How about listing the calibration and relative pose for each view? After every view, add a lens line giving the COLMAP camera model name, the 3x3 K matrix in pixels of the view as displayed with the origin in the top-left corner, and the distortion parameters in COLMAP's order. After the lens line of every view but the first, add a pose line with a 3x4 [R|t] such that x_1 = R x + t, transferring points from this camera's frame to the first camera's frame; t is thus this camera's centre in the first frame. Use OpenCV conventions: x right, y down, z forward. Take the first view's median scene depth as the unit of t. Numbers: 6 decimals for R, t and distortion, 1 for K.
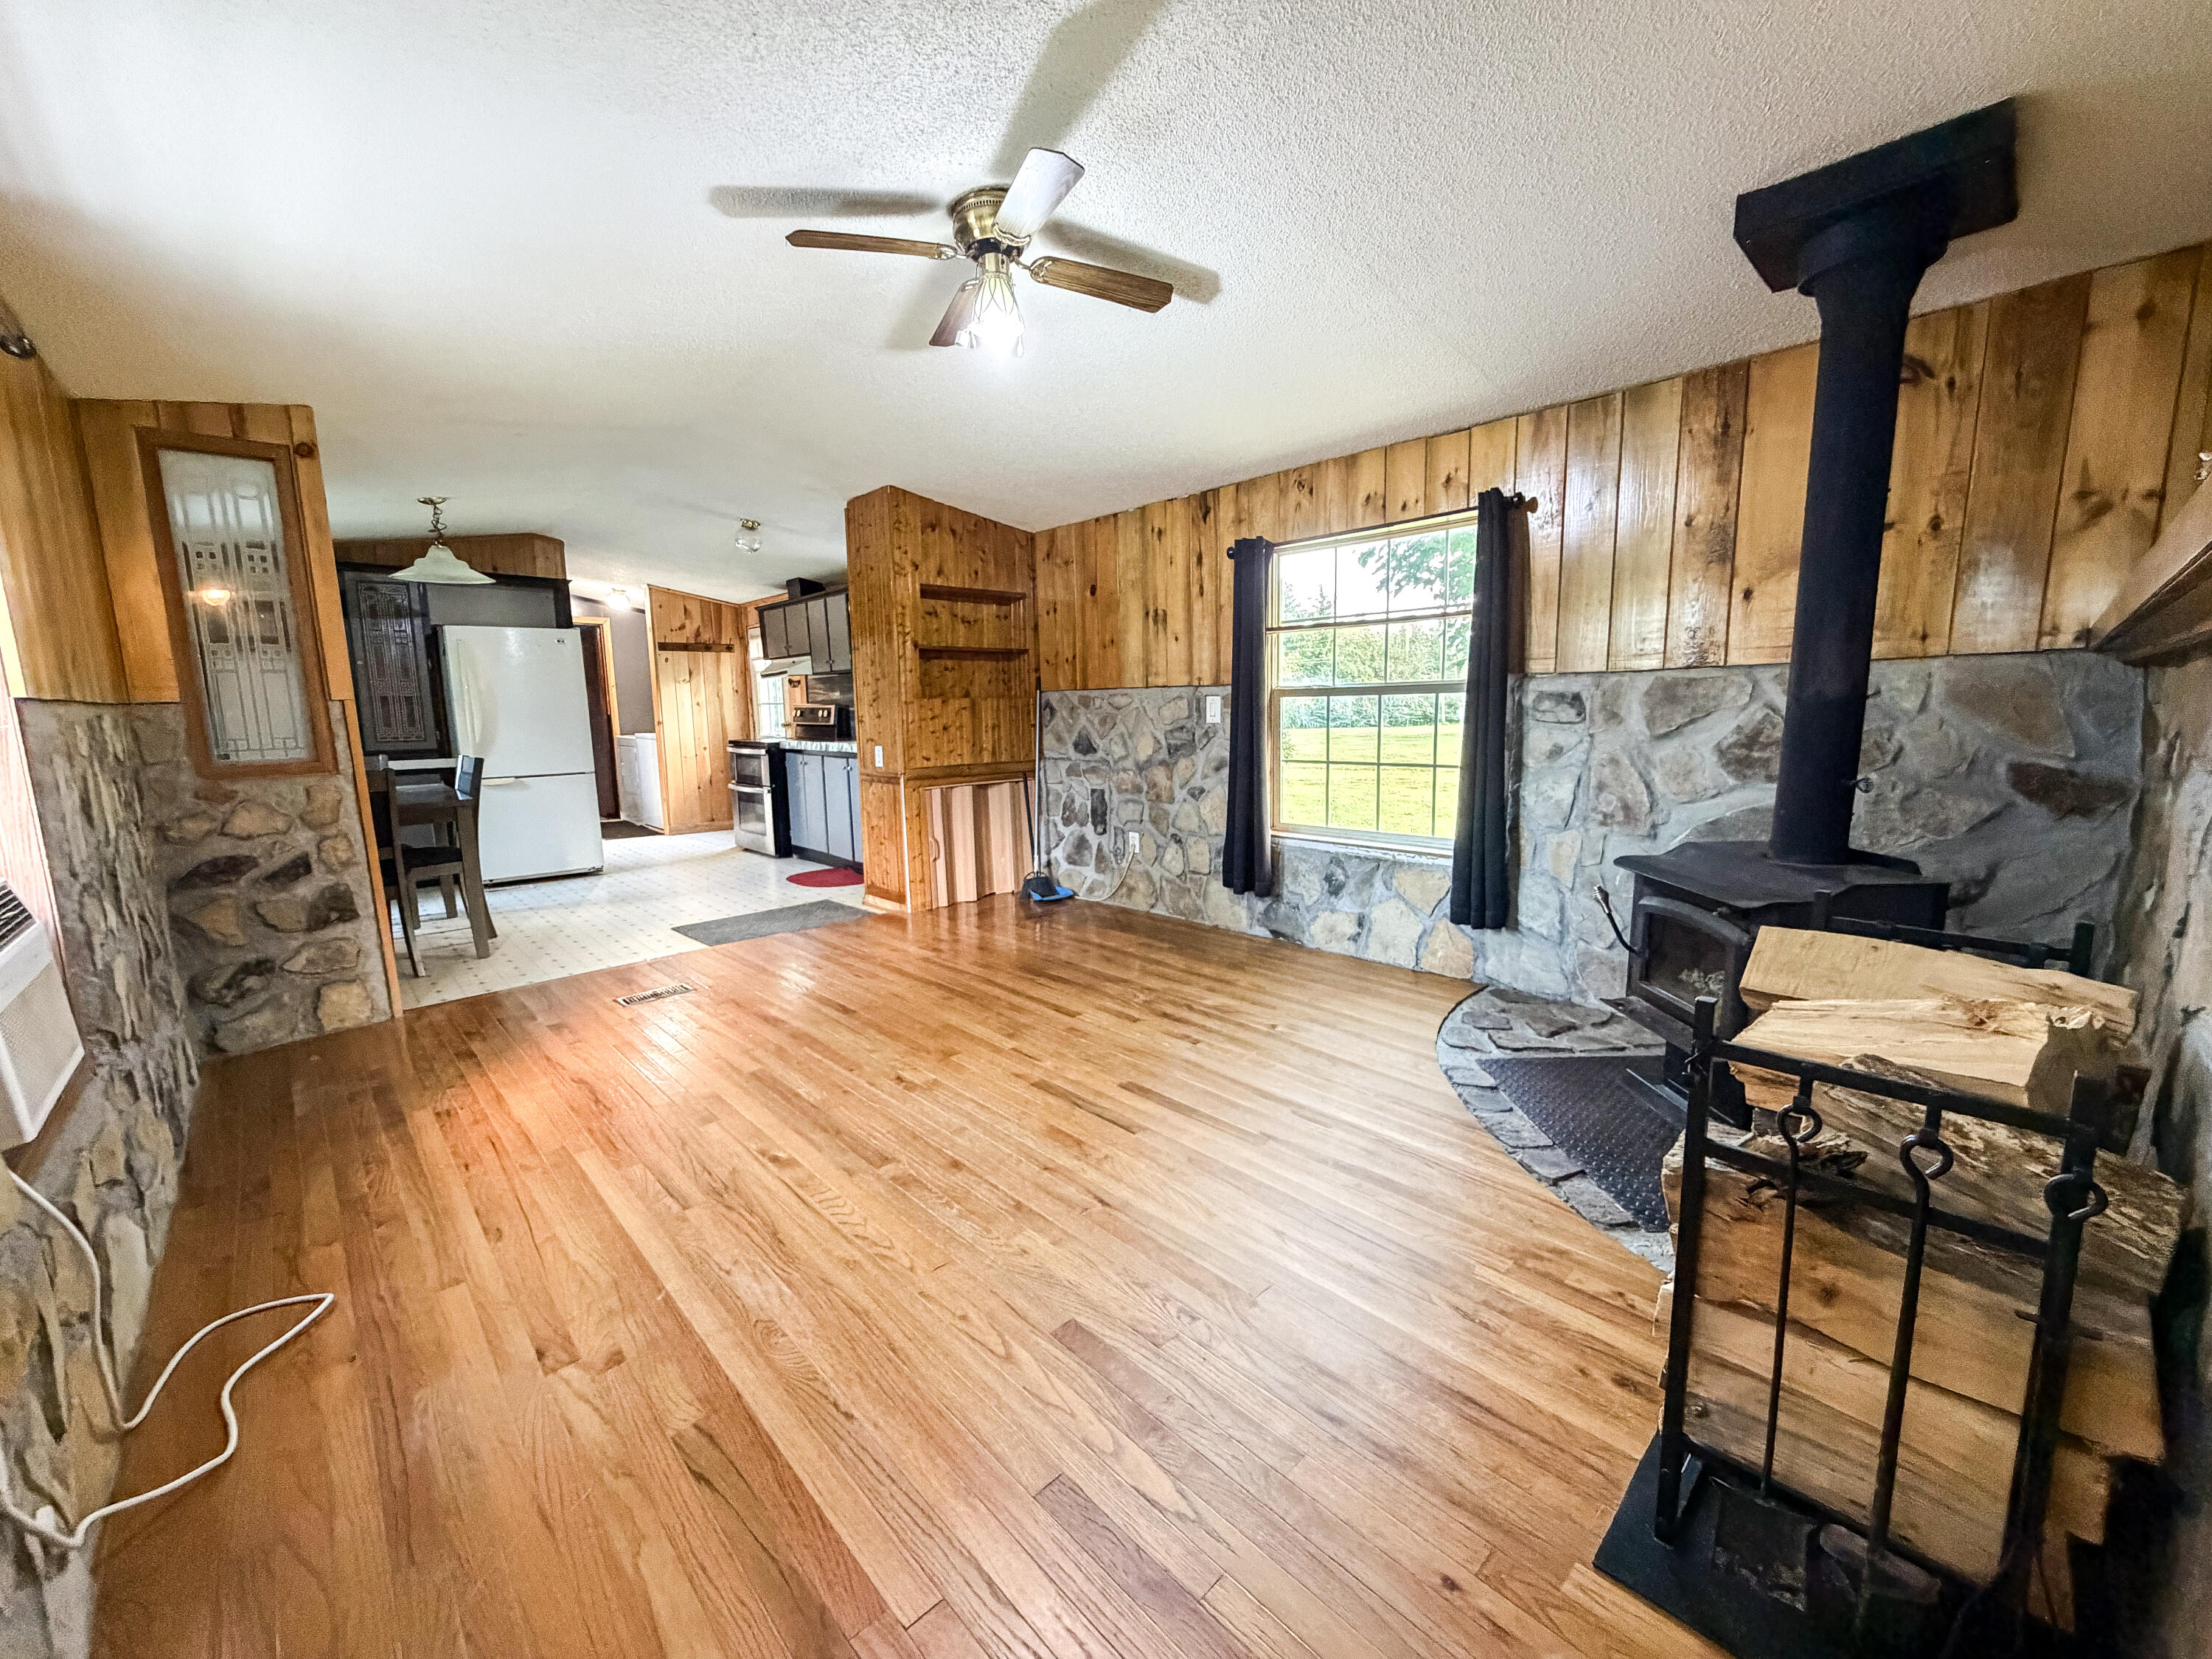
lens RADIAL K [[878.1, 0, 1092.3], [0, 878.1, 825.2], [0, 0, 1]] dist [0.001573, 0.000148]
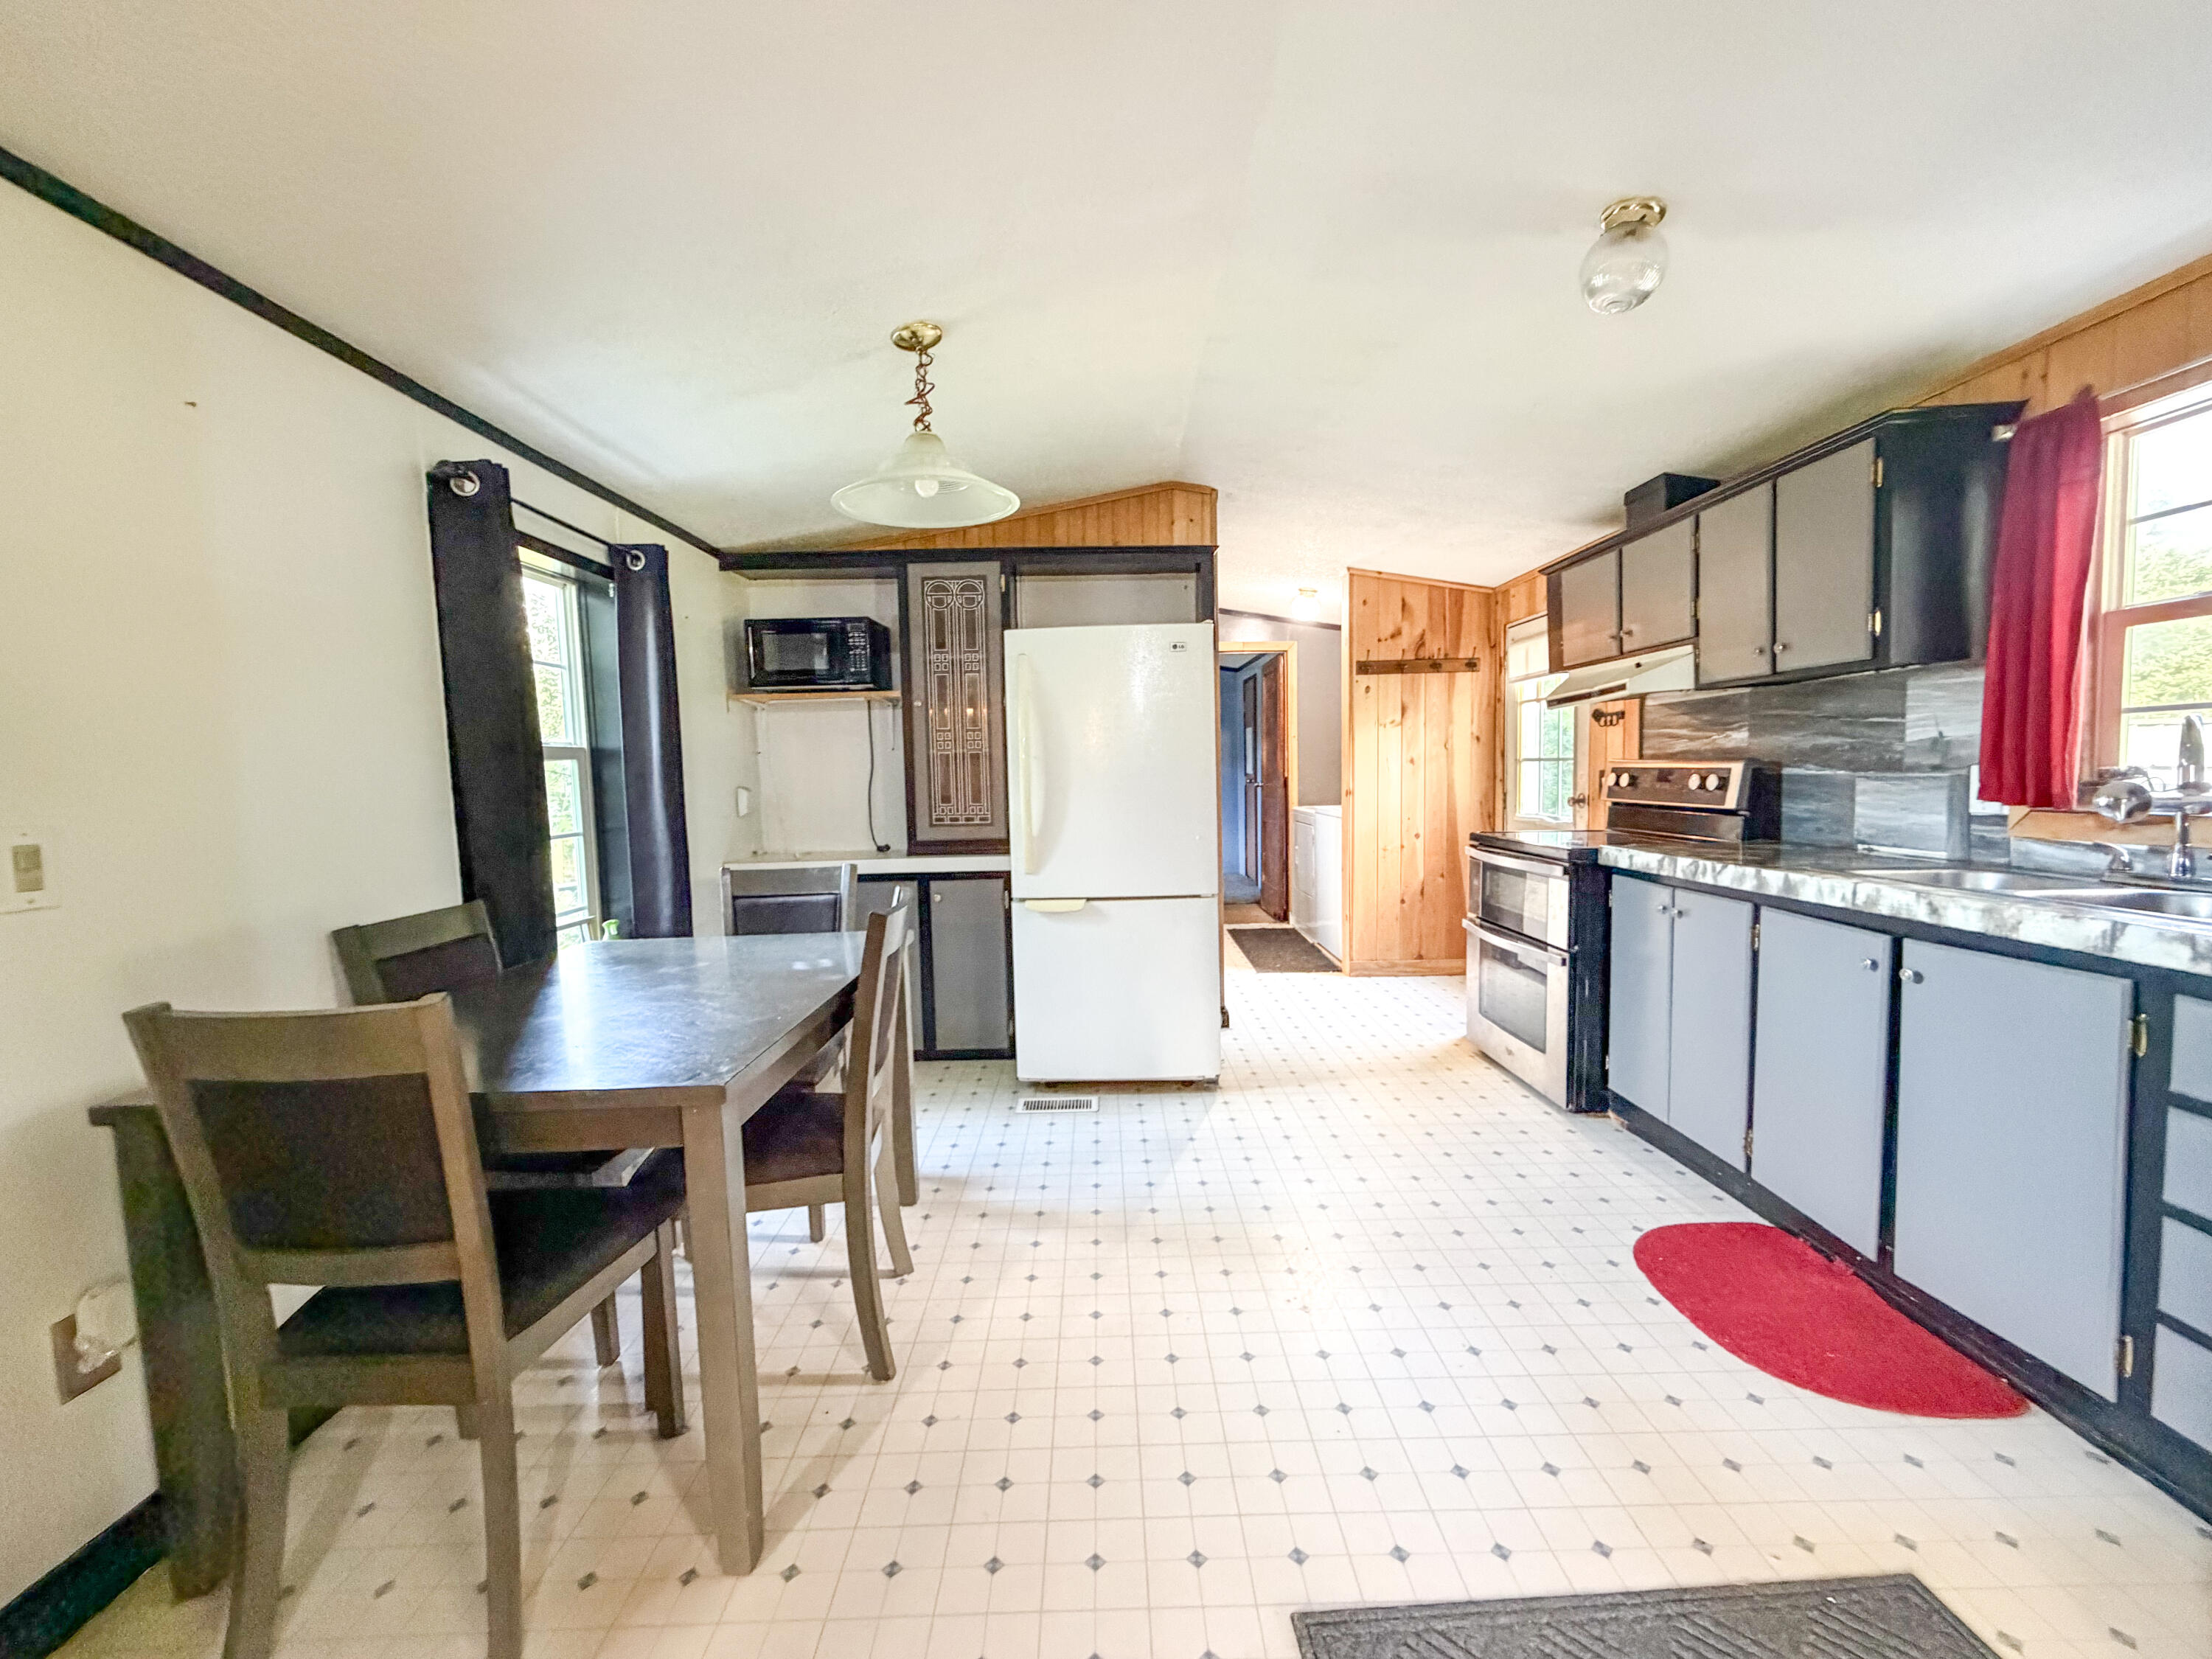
lens RADIAL K [[878.1, 0, 1092.3], [0, 878.1, 825.2], [0, 0, 1]] dist [0.001573, 0.000148]
pose [[0.729631, 0.044119, -0.682416, -0.203231], [-0.085201, 0.996006, -0.026703, -0.061475], [0.678513, 0.077625, 0.730476, 0.431239]]
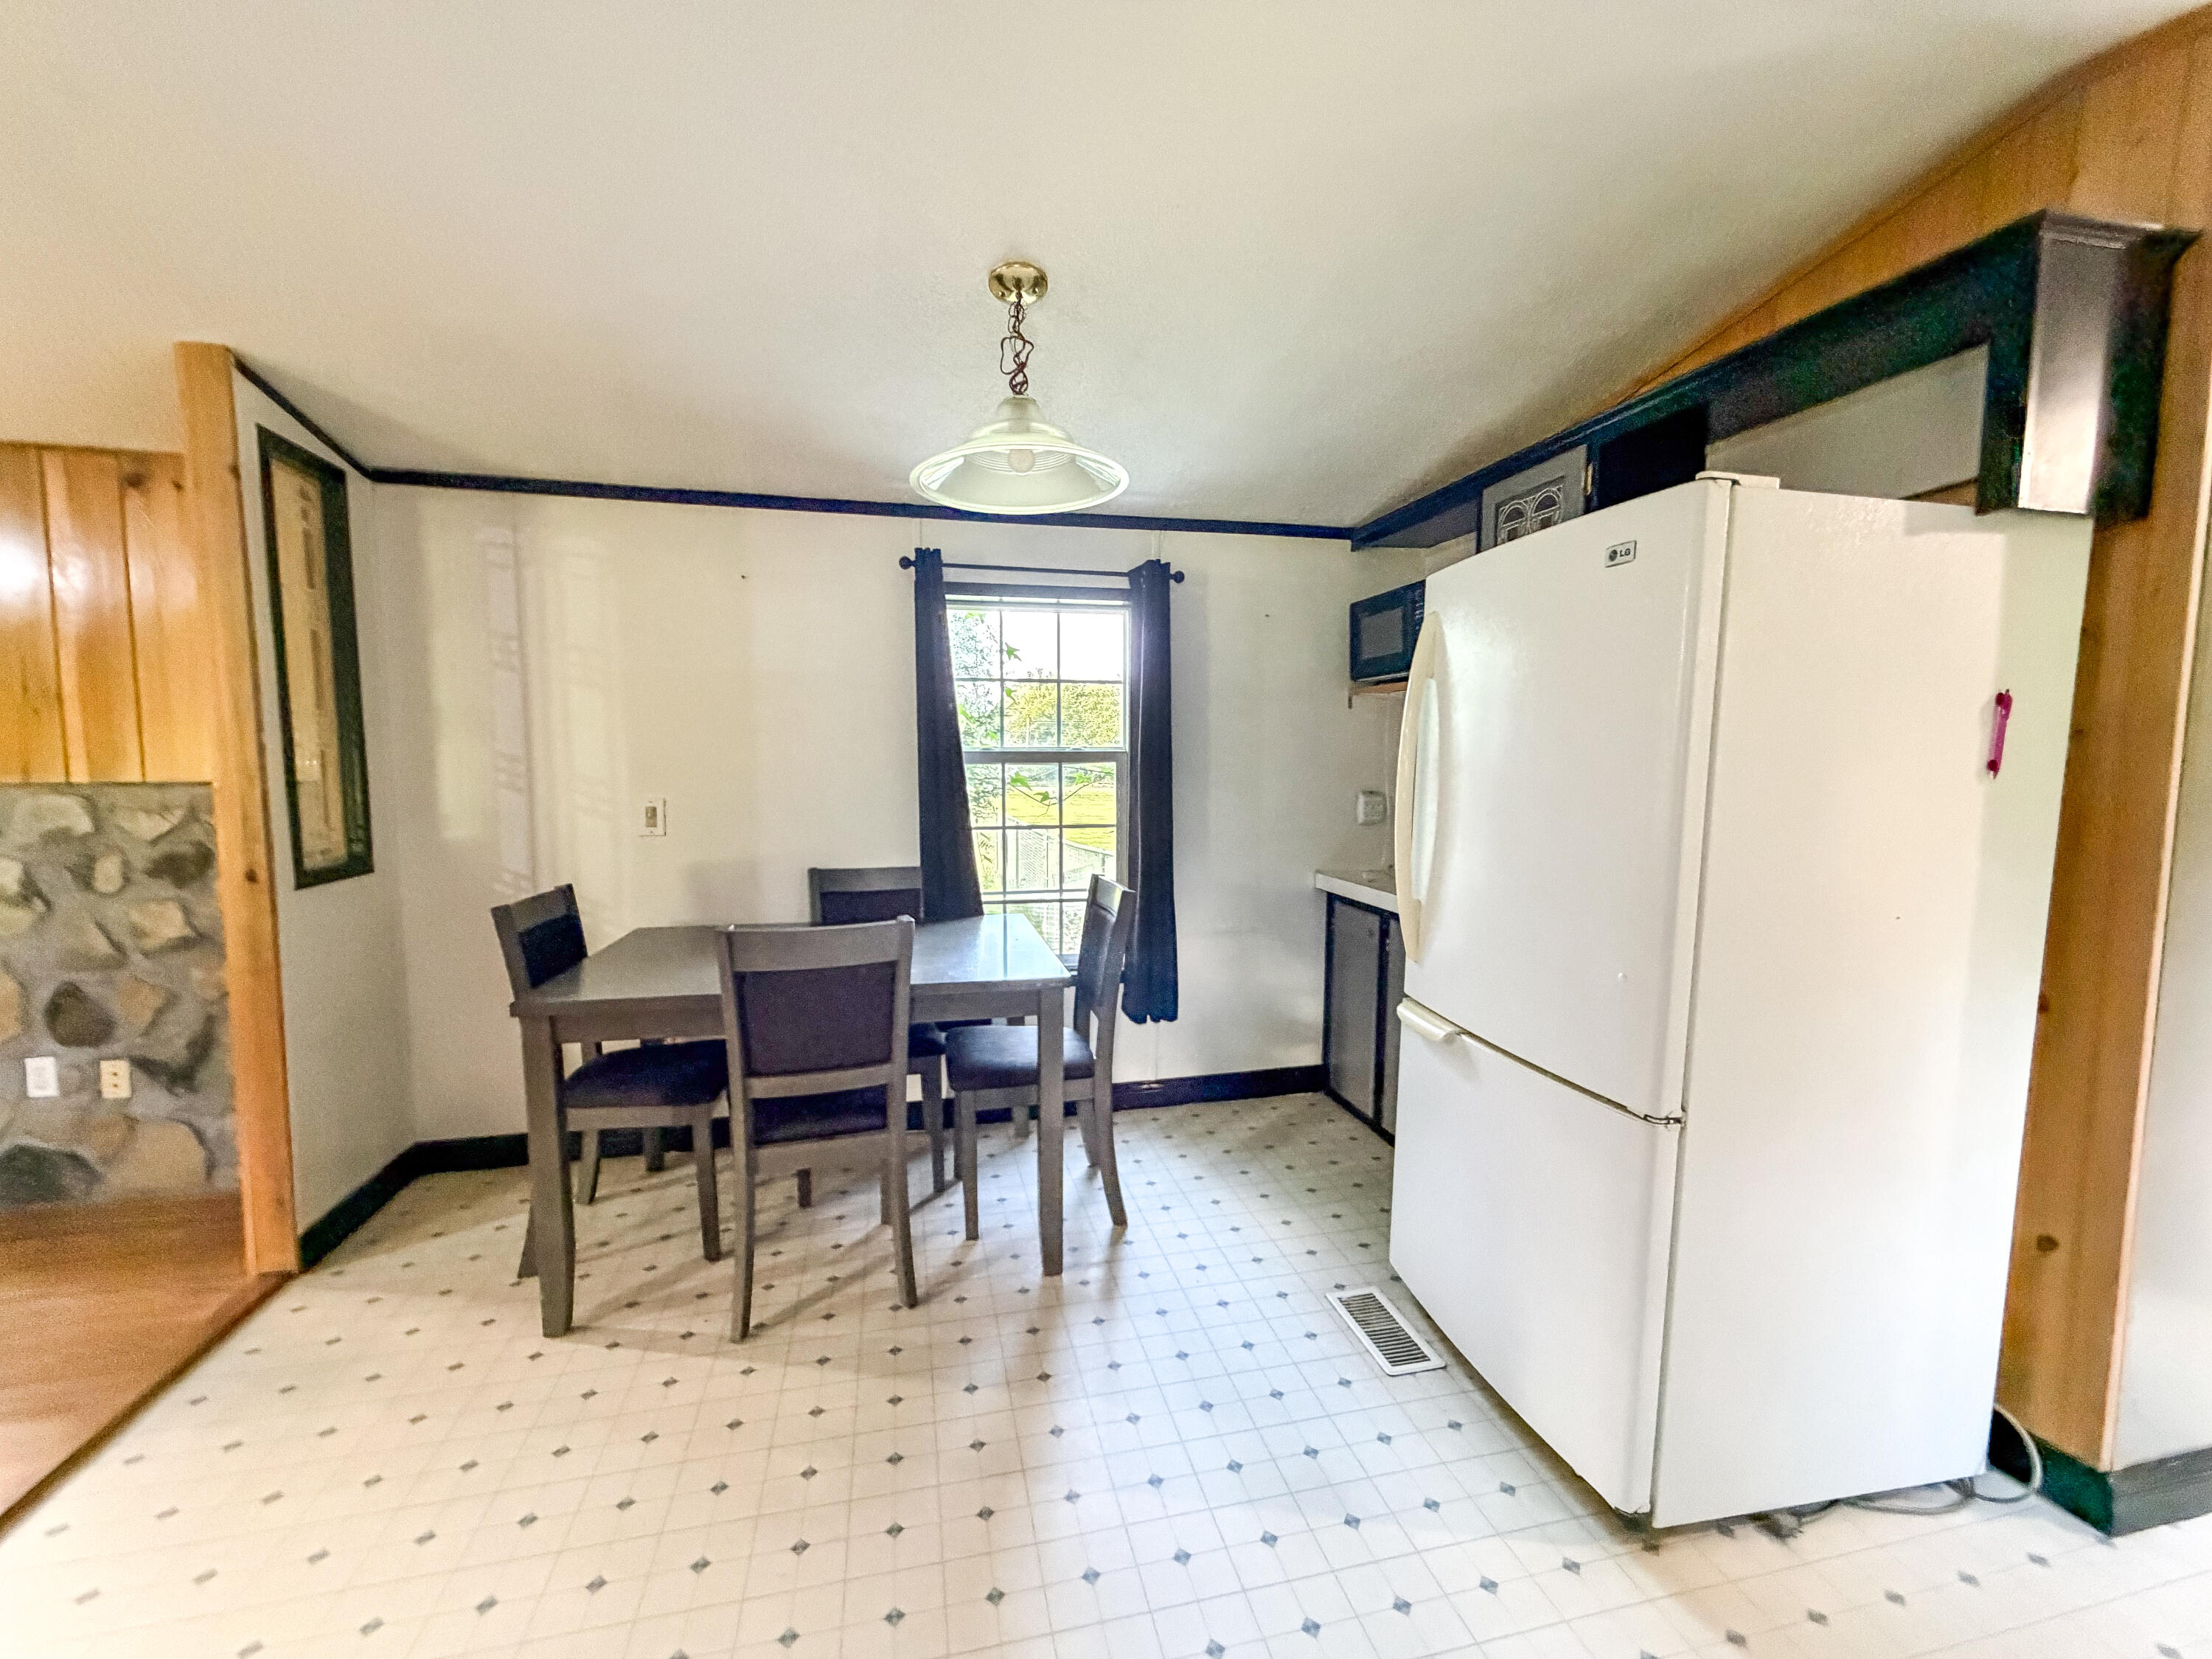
lens RADIAL K [[878.1, 0, 1092.3], [0, 878.1, 825.2], [0, 0, 1]] dist [0.001573, 0.000148]
pose [[-0.496427, 0.085769, -0.863831, -0.232981], [-0.115604, 0.979711, 0.163710, -0.116036], [0.860347, 0.181133, -0.476440, 0.734698]]
